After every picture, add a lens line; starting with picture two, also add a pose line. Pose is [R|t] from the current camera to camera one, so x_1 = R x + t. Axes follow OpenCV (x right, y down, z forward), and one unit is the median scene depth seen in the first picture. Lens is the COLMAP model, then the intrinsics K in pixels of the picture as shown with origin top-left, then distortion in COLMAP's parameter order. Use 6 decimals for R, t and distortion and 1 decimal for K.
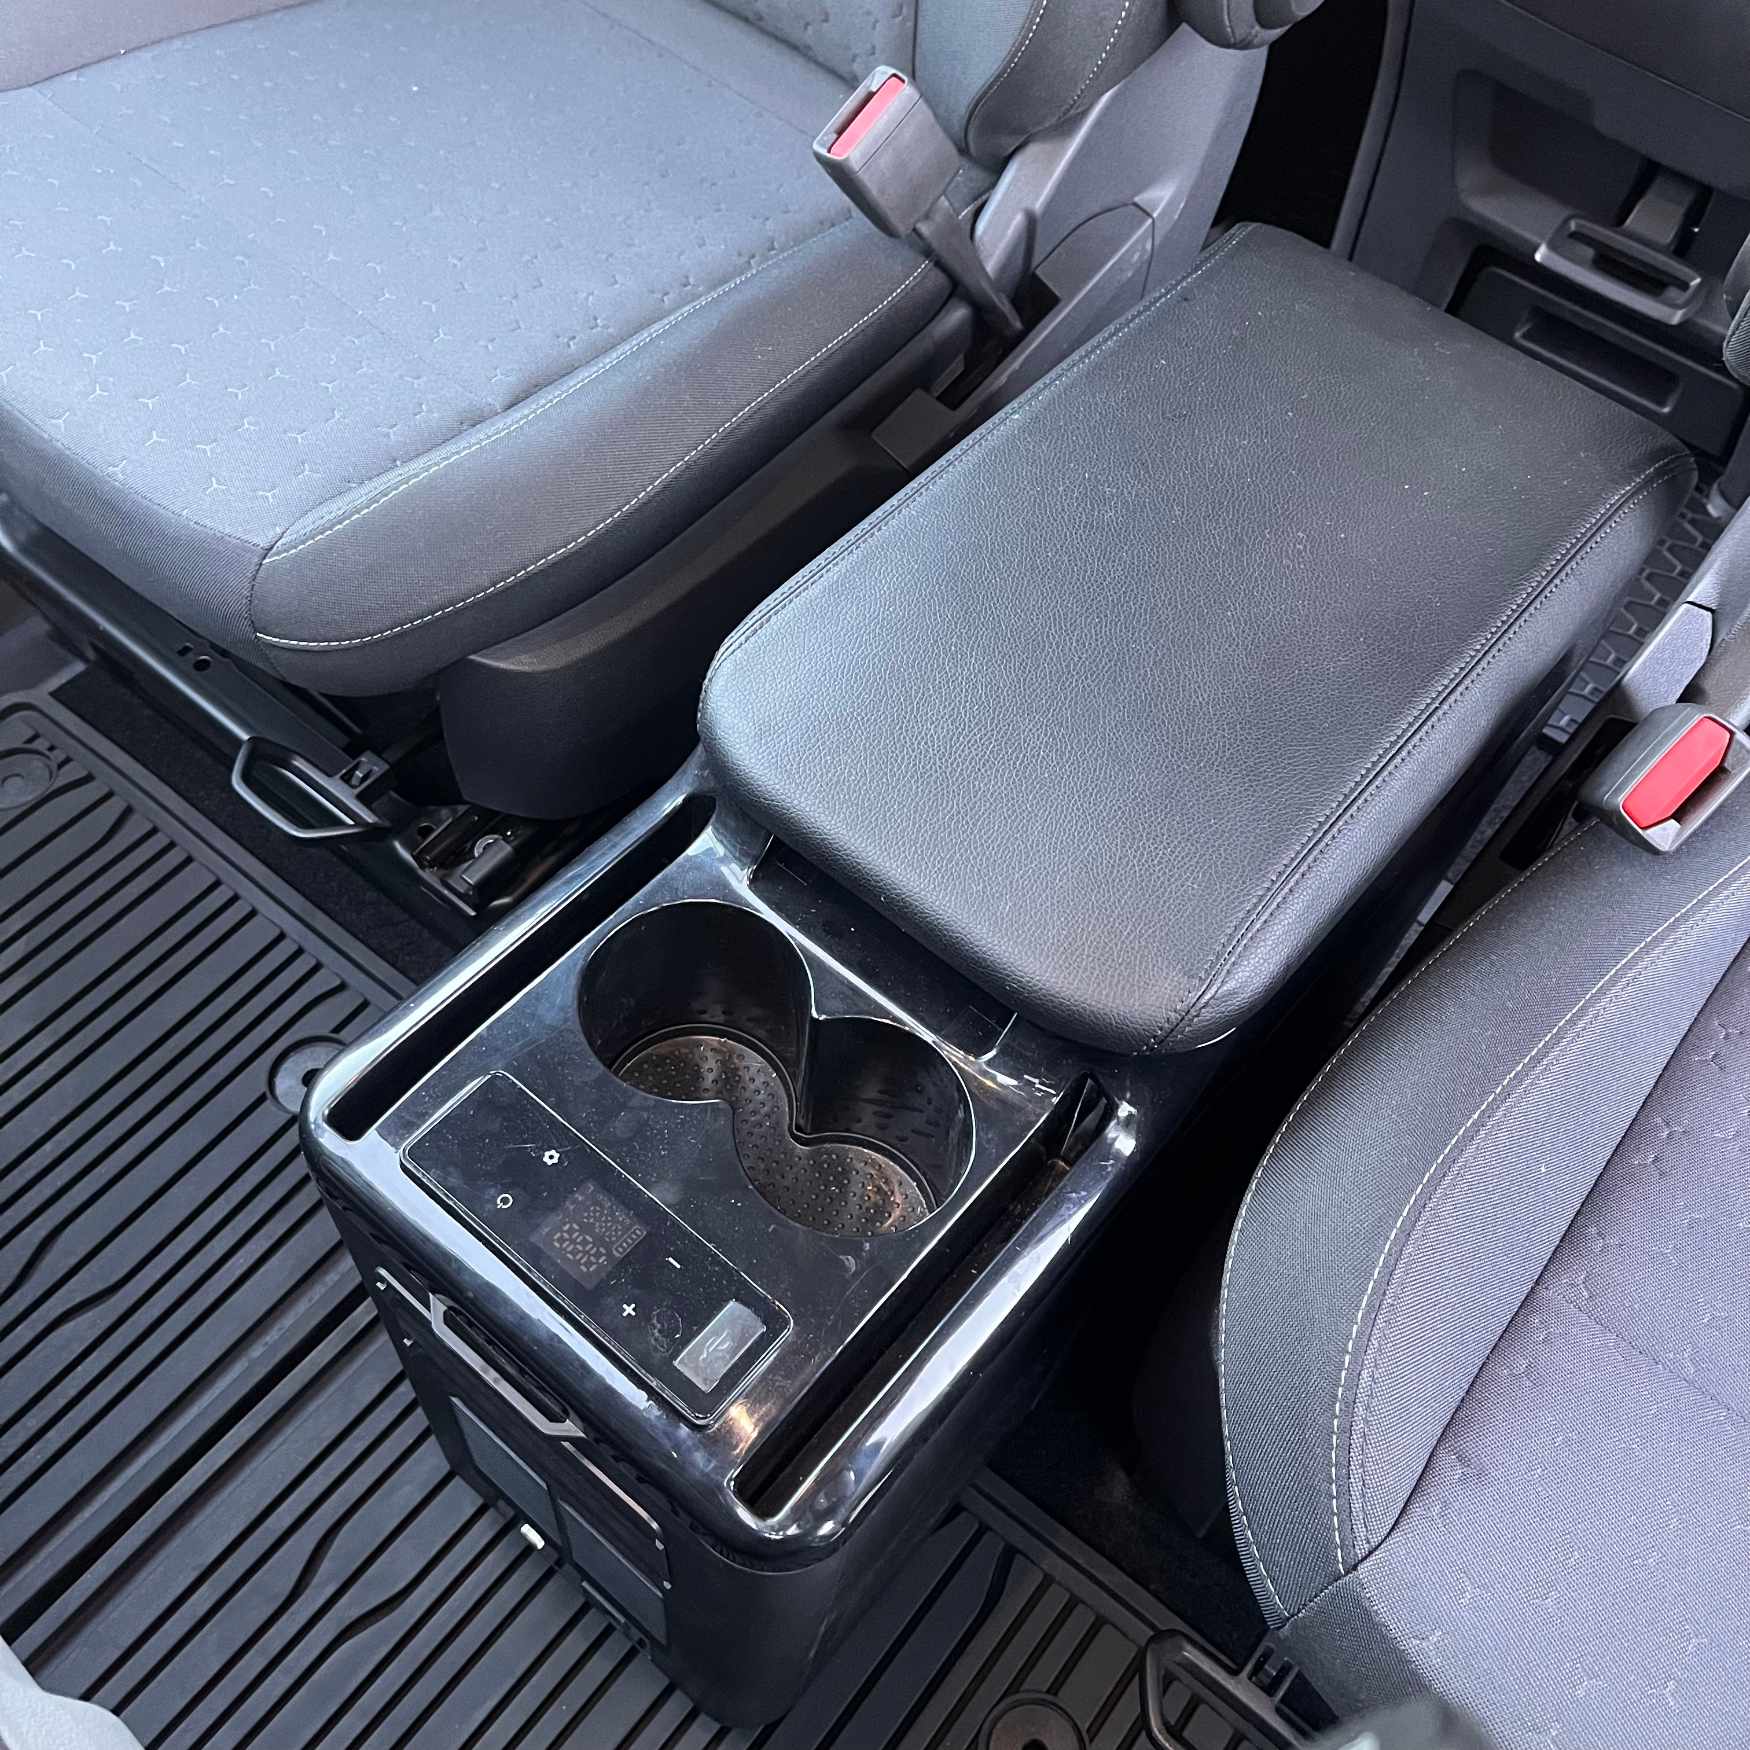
lens RADIAL K [[1799.5, 0, 878.0], [0, 1799.5, 872.6], [0, 0, 1]] dist [0.011642, 0.000000]
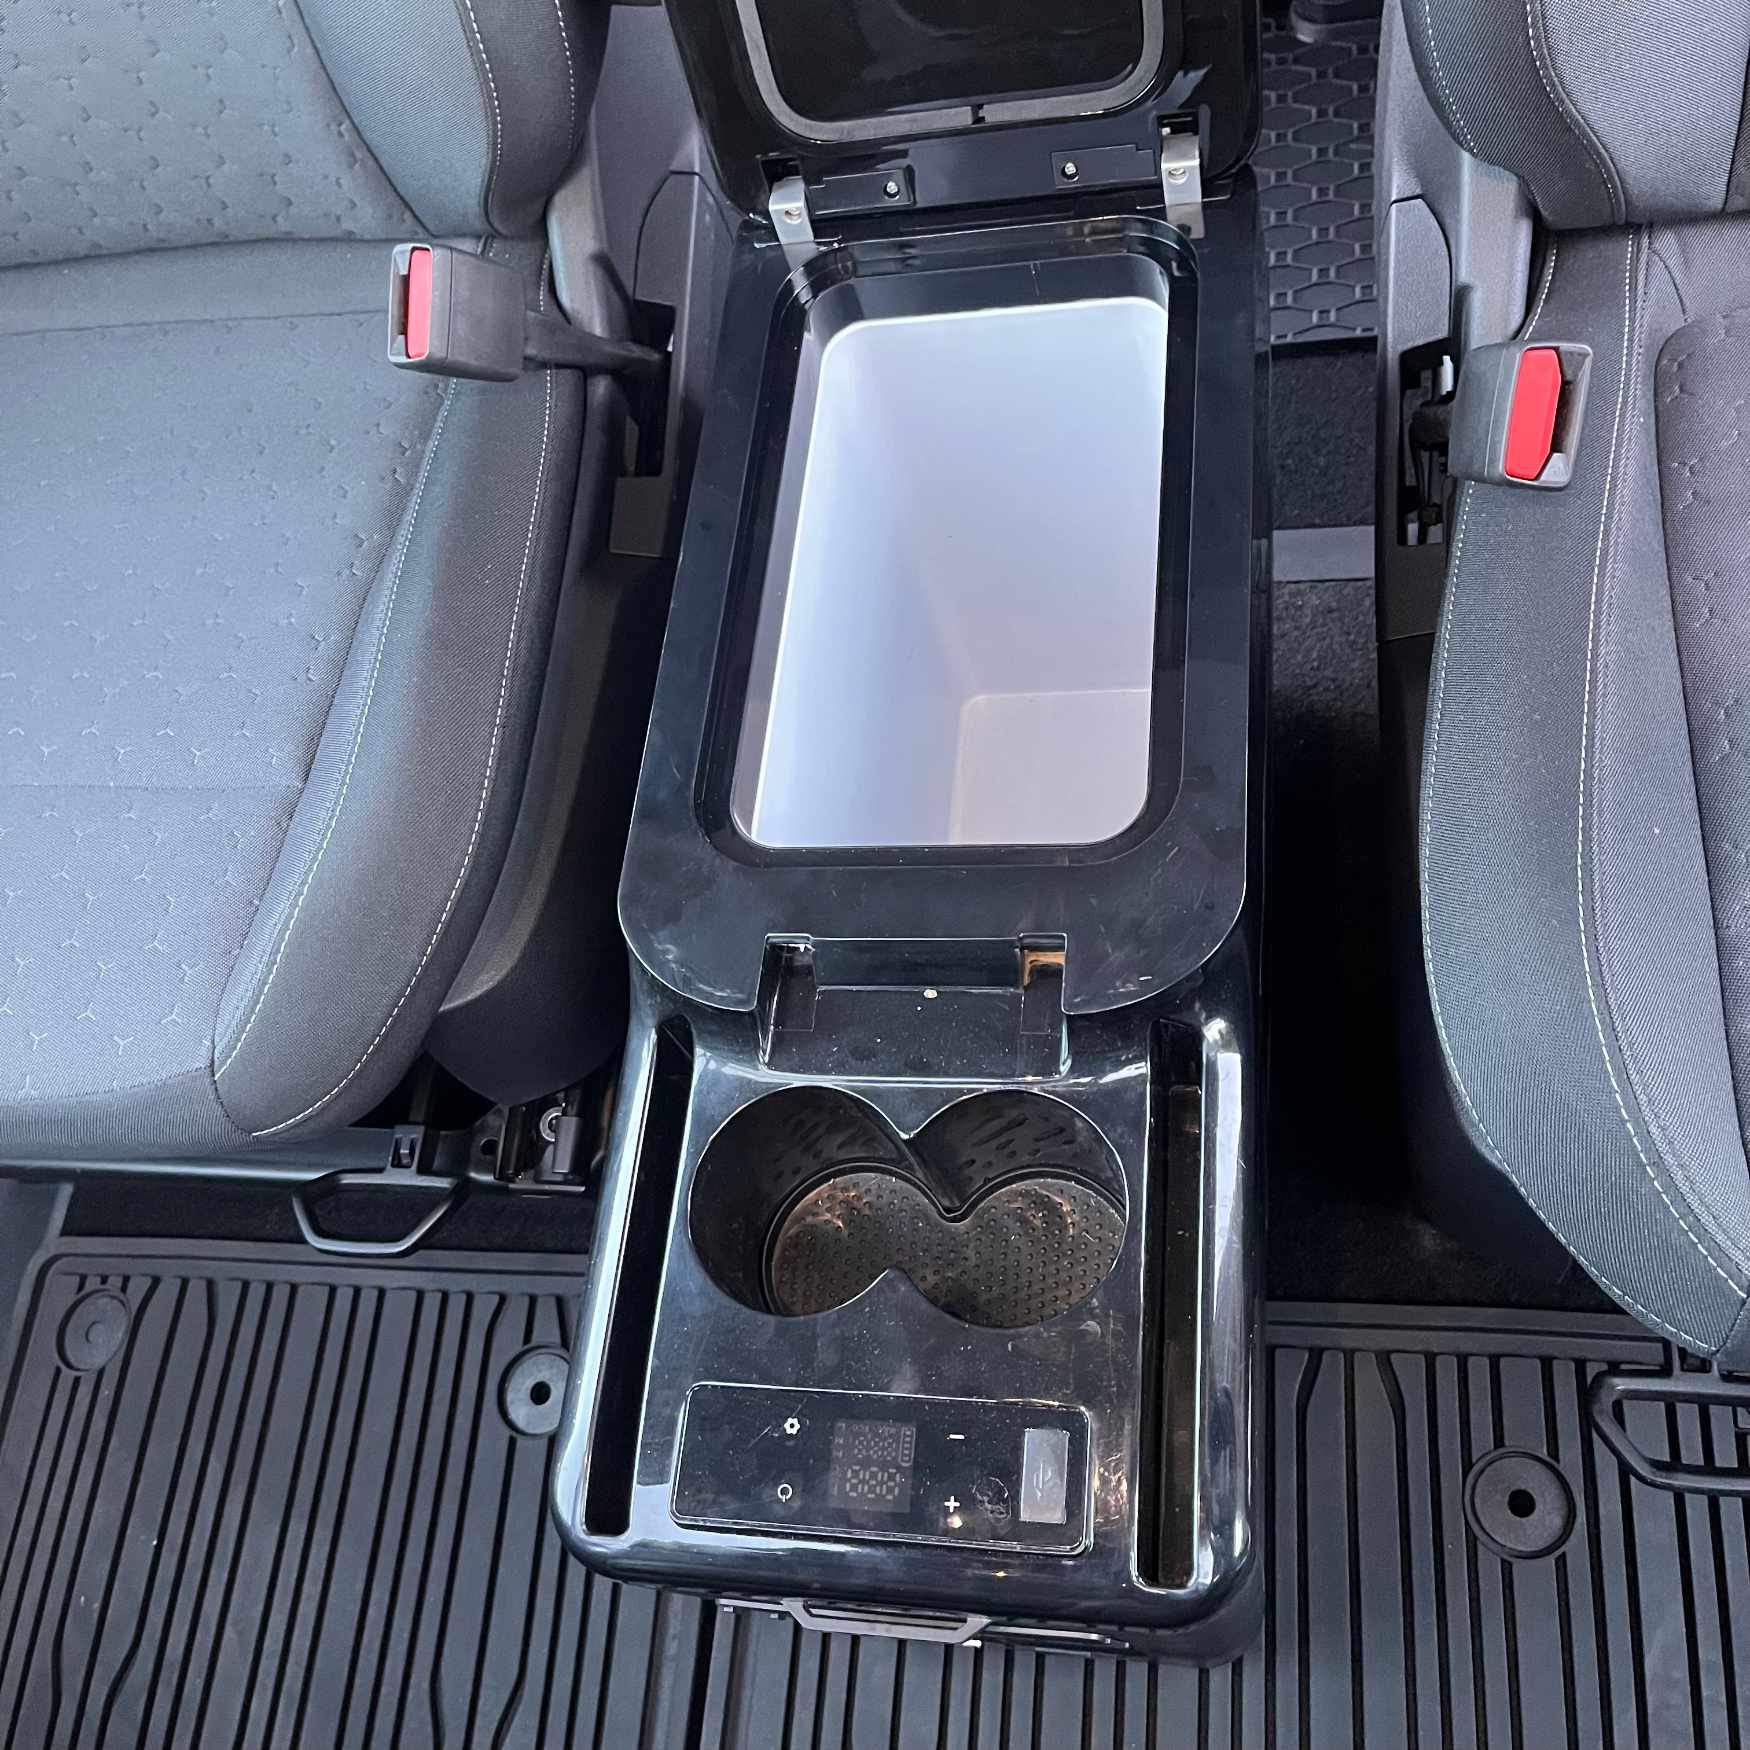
lens RADIAL K [[1799.5, 0, 884.3], [0, 1799.5, 864.7], [0, 0, 1]] dist [0.011642, 0.000000]
pose [[0.800217, -0.599560, 0.013412, 0.000093], [0.595315, 0.796857, 0.103046, -0.124019], [-0.072470, -0.074475, 0.994586, 0.021863]]
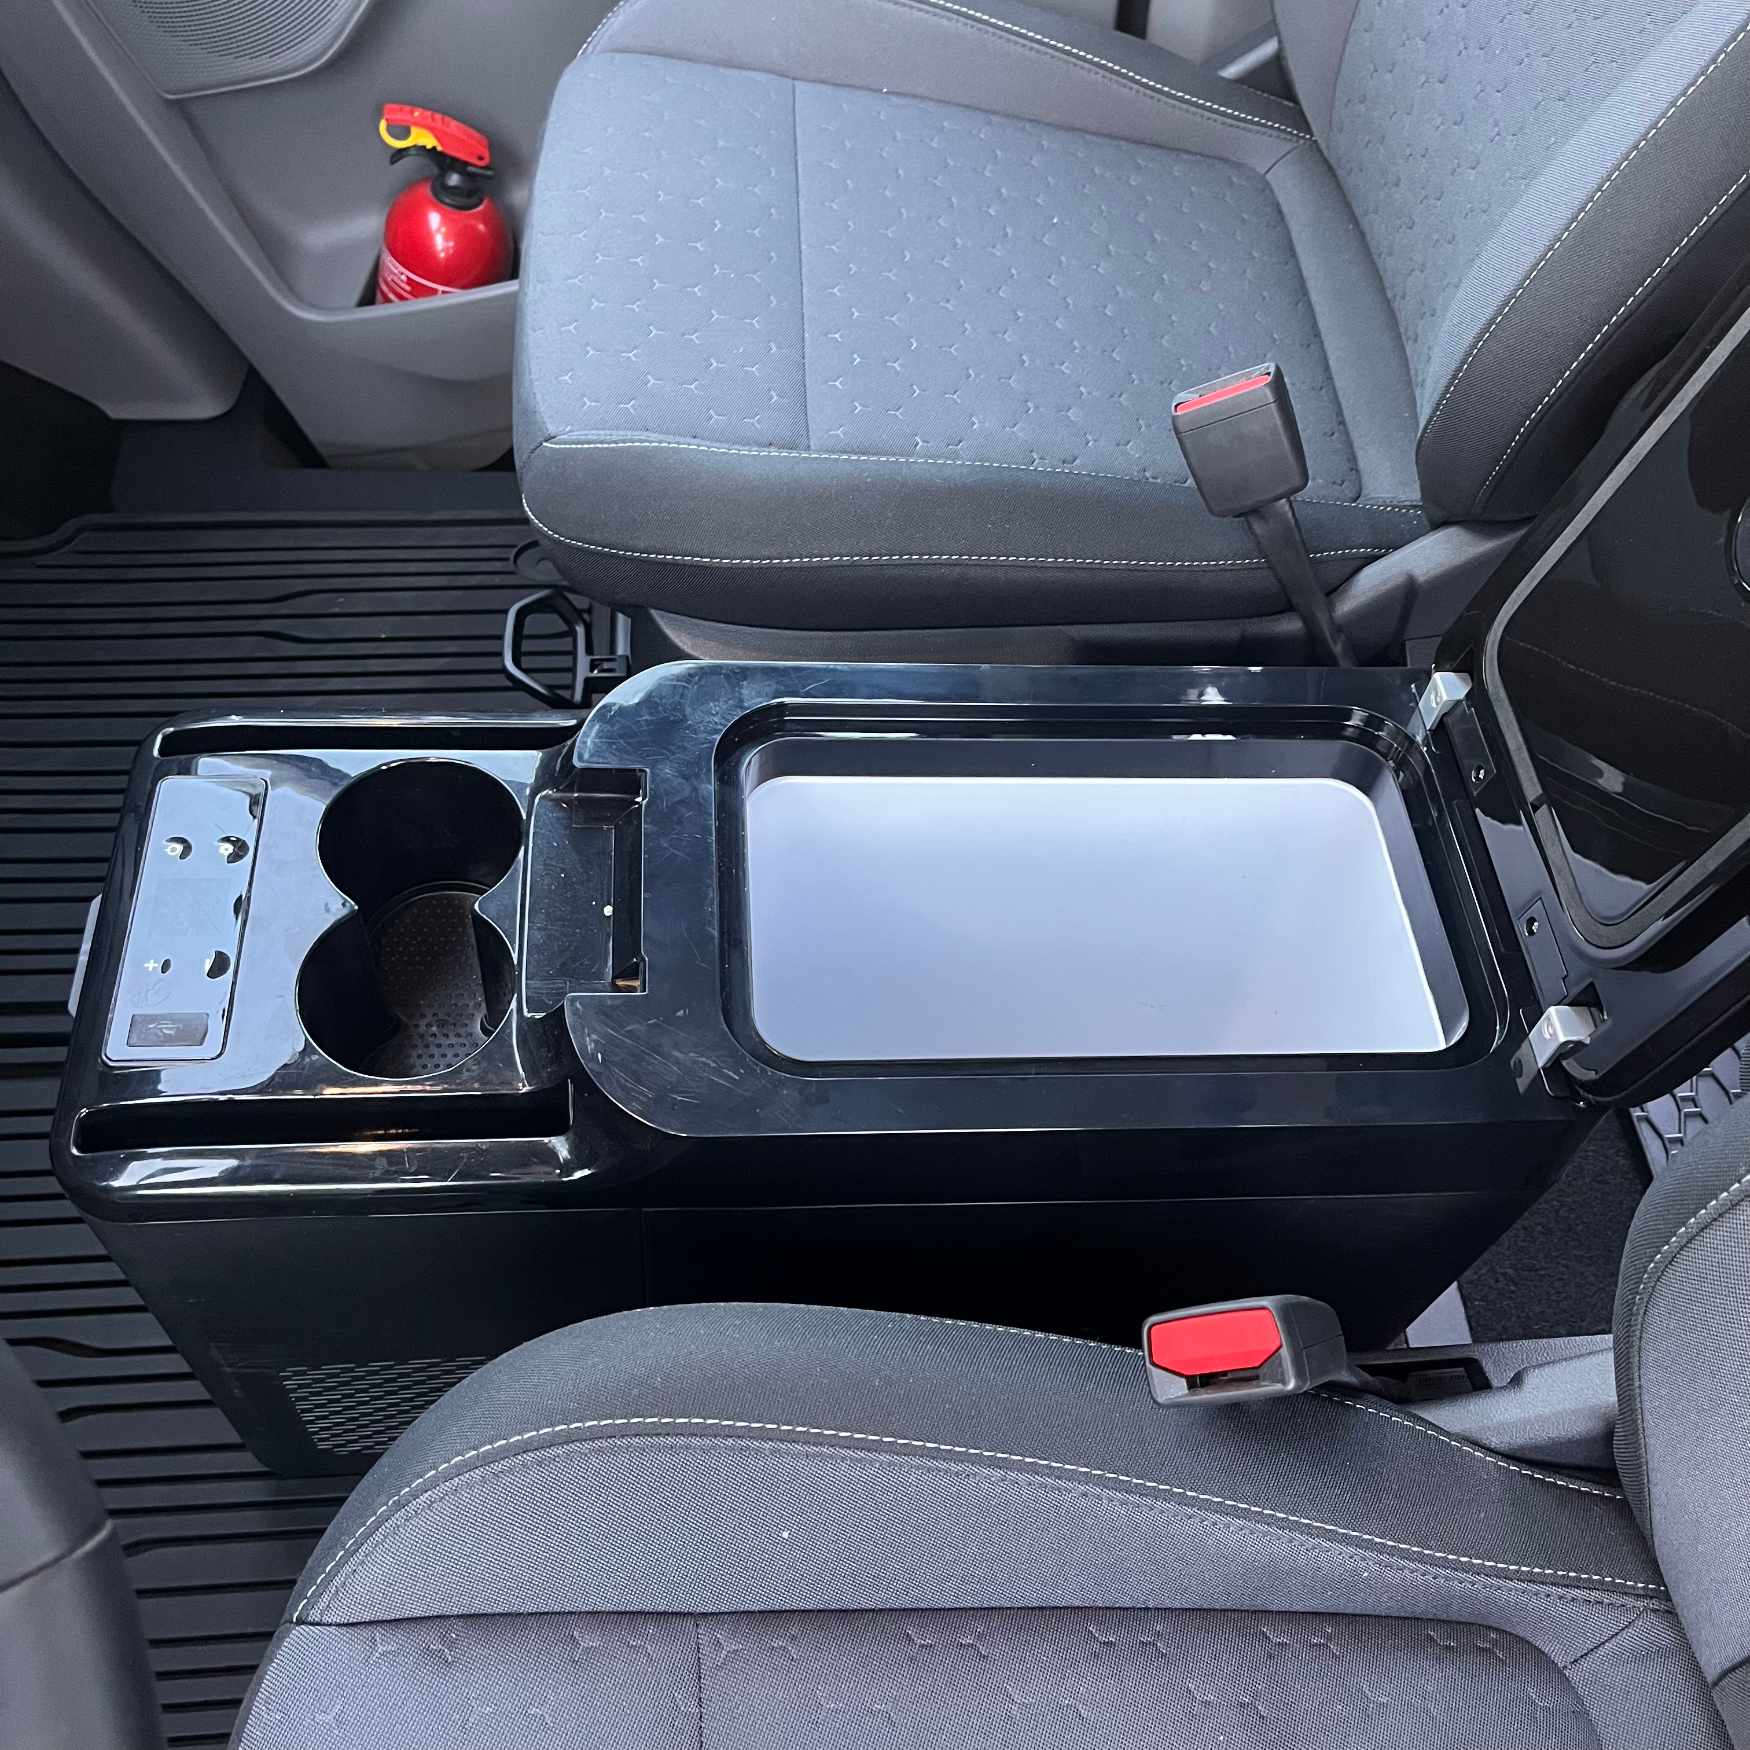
lens RADIAL K [[1799.5, 0, 884.4], [0, 1799.5, 879.5], [0, 0, 1]] dist [0.011642, 0.000000]
pose [[0.681420, 0.580080, -0.446289, 0.433343], [-0.617968, 0.782729, 0.073830, -0.144079], [0.392151, 0.225483, 0.891838, 0.064780]]
